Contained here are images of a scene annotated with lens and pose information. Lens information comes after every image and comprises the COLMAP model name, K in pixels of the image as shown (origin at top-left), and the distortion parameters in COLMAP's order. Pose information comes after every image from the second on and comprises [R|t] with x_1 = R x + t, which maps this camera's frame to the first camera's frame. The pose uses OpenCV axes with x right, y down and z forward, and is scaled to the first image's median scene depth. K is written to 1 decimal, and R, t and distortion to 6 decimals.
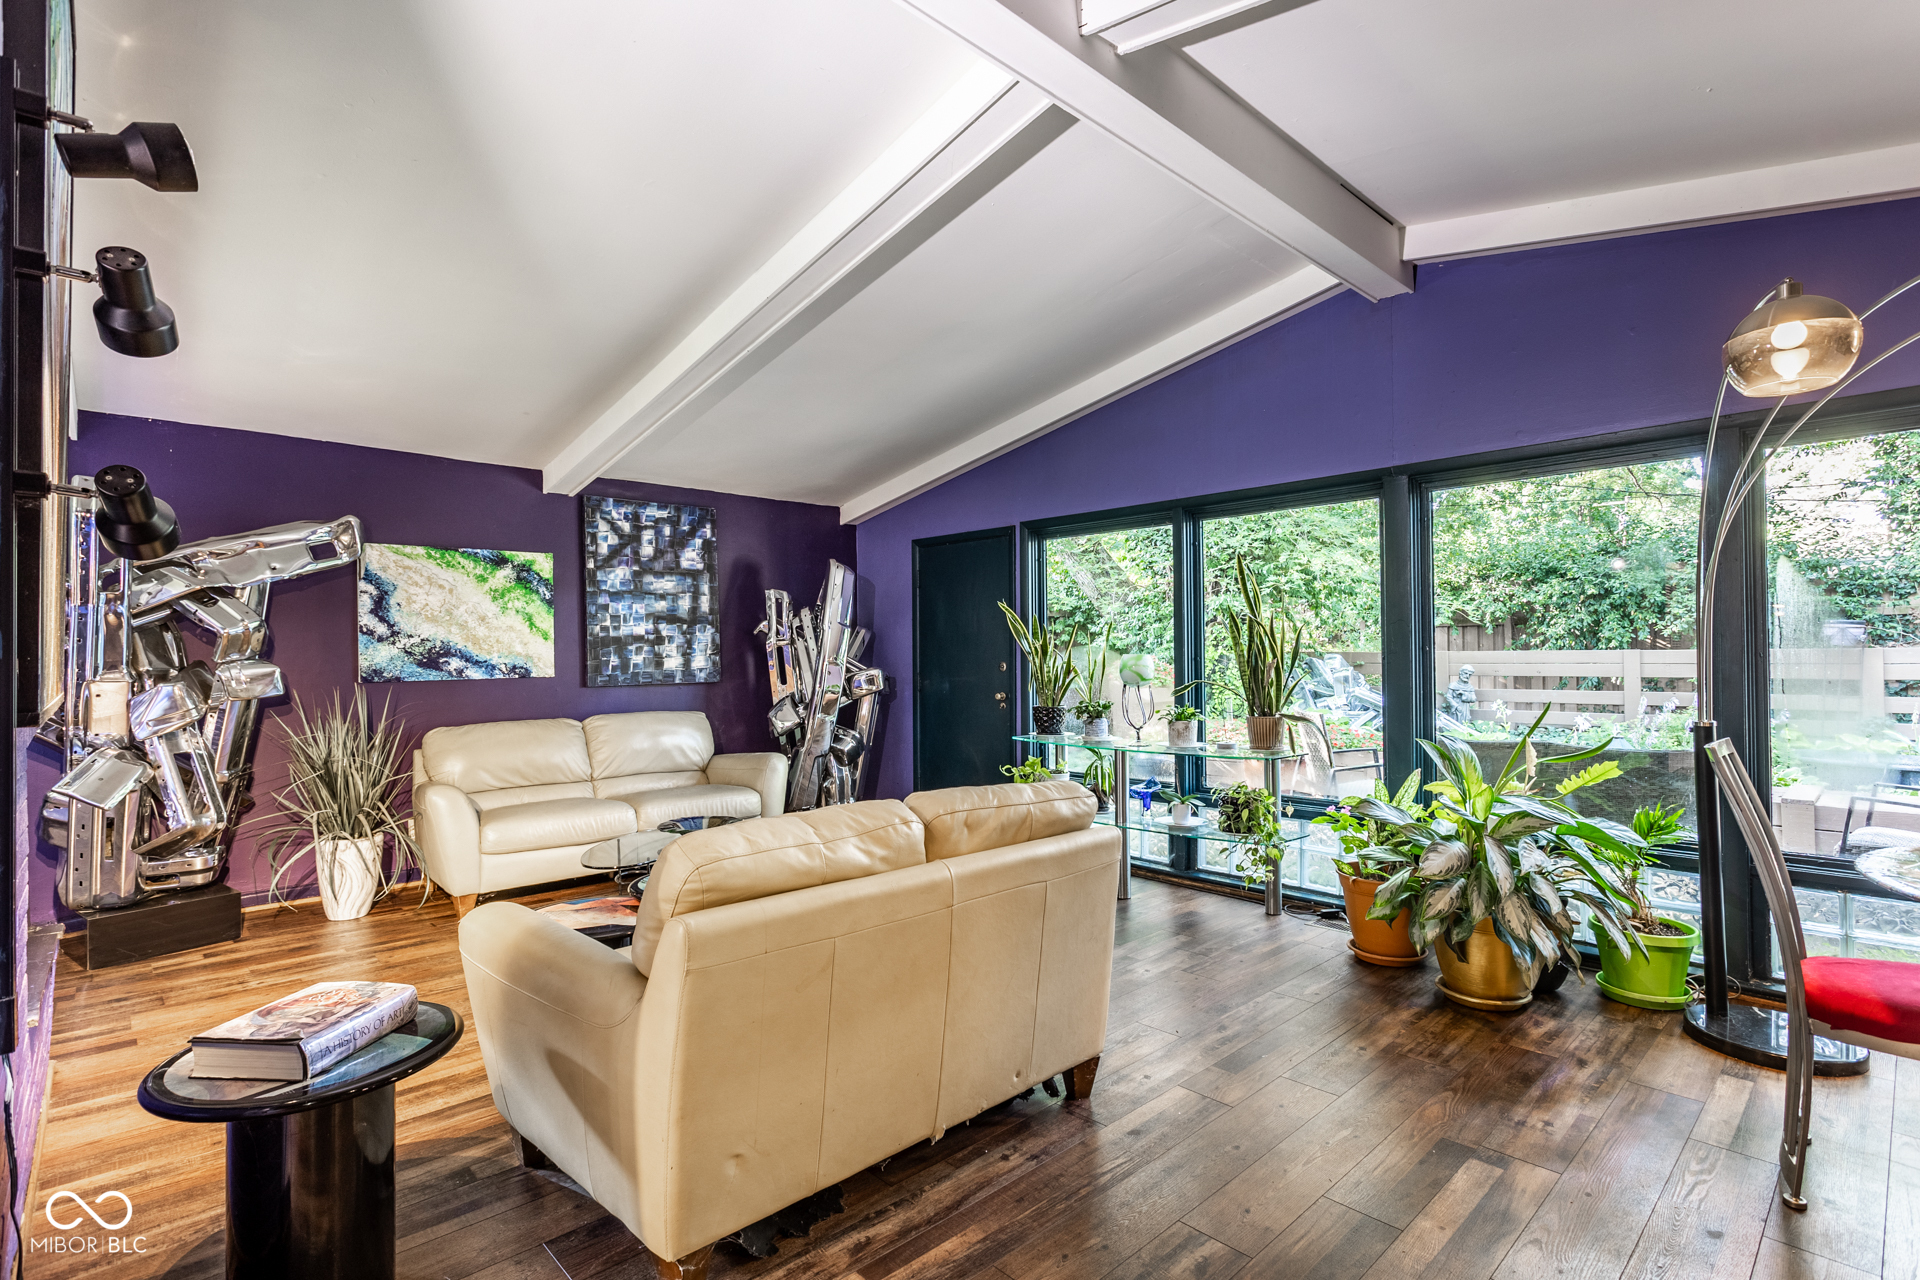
lens RADIAL K [[912.7, 0, 960.0], [0, 912.7, 640.0], [0, 0, 1]] dist [-0.001063, -0.000266]
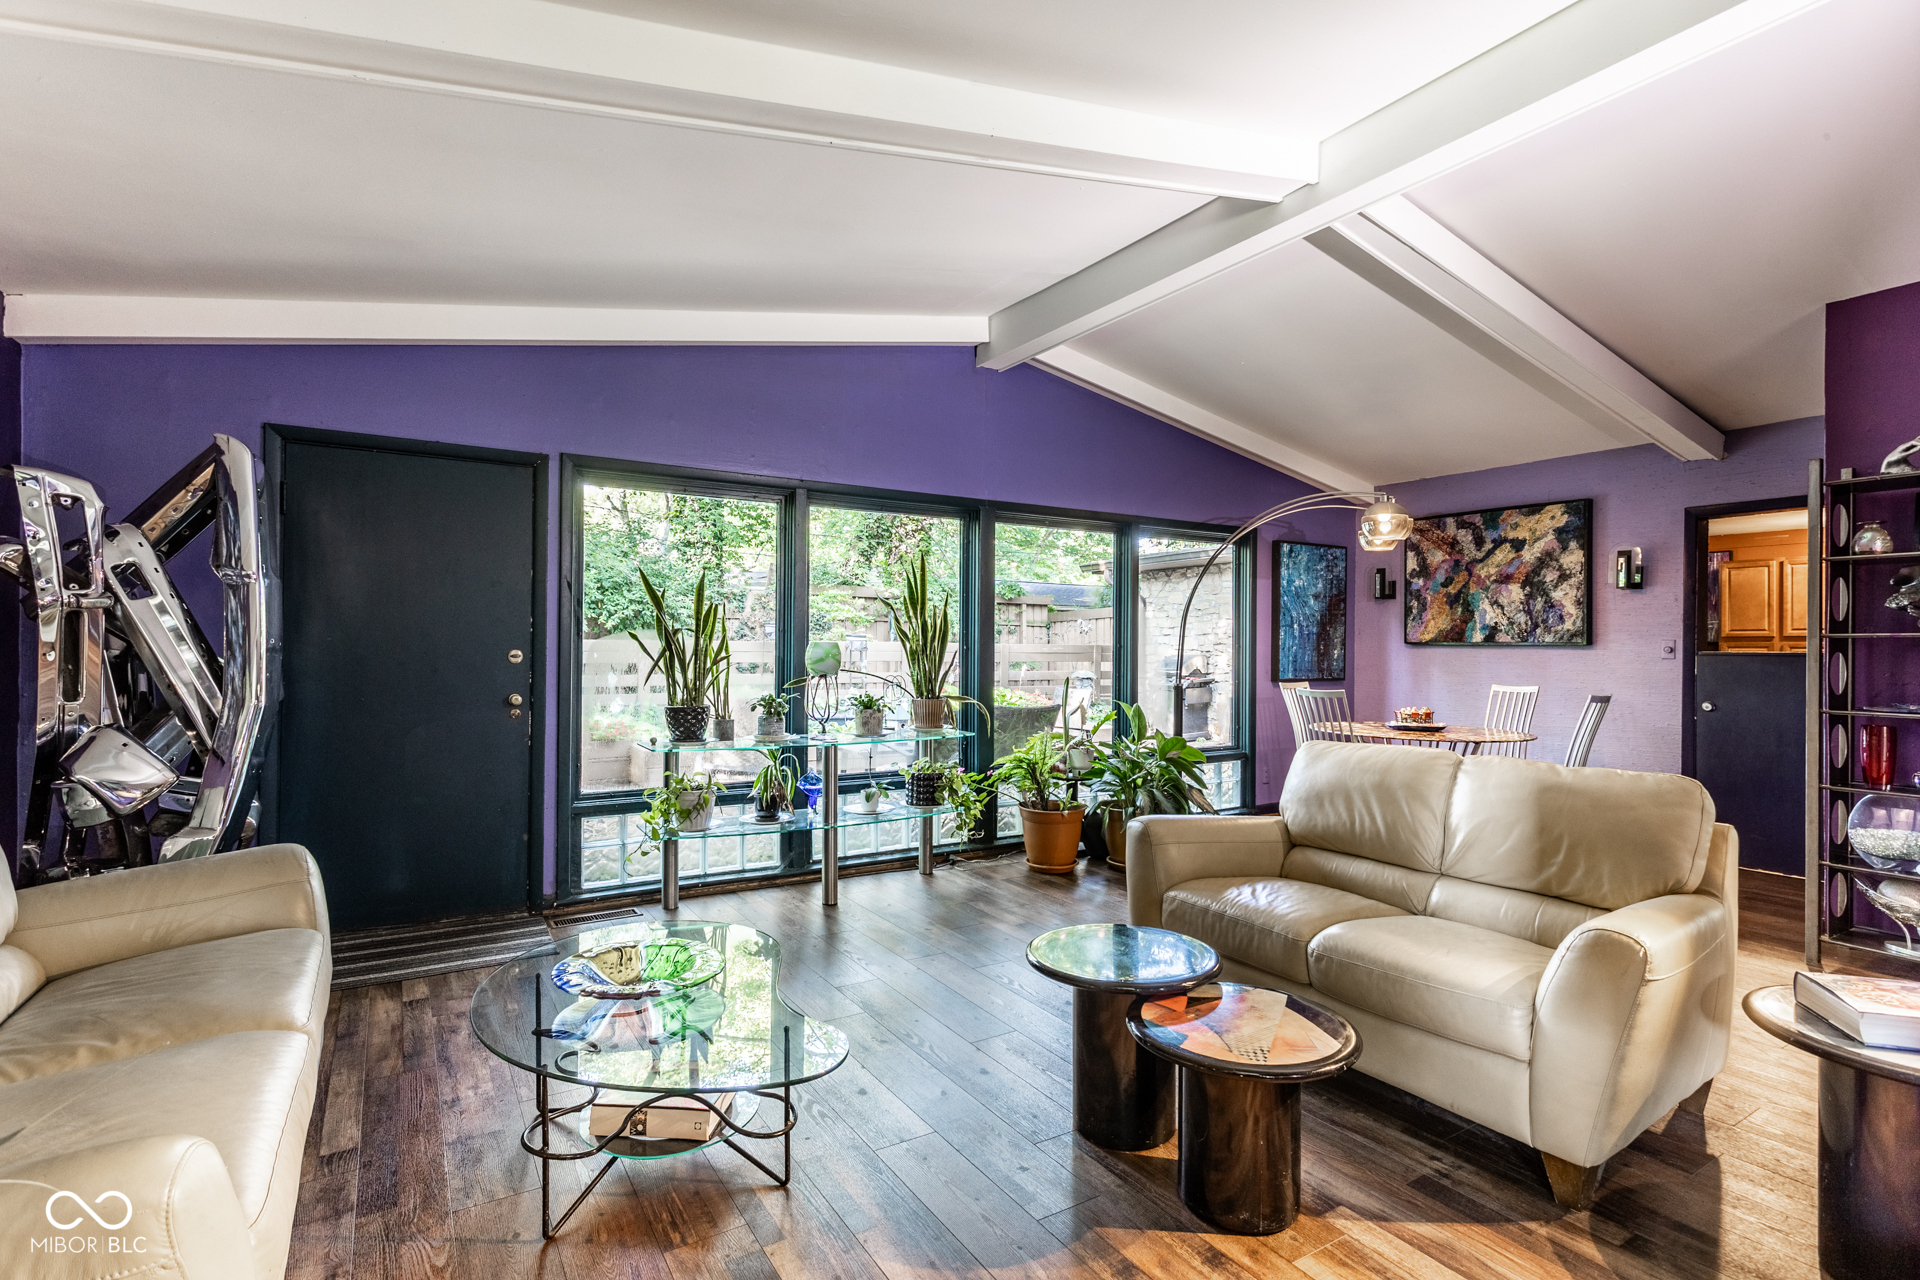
lens RADIAL K [[912.7, 0, 960.0], [0, 912.7, 640.0], [0, 0, 1]] dist [-0.001063, -0.000266]
pose [[0.198648, 0.012288, 0.979994, -0.619298], [-0.021915, 0.999727, -0.008094, 0.017625], [-0.979826, -0.019869, 0.198863, 0.599561]]
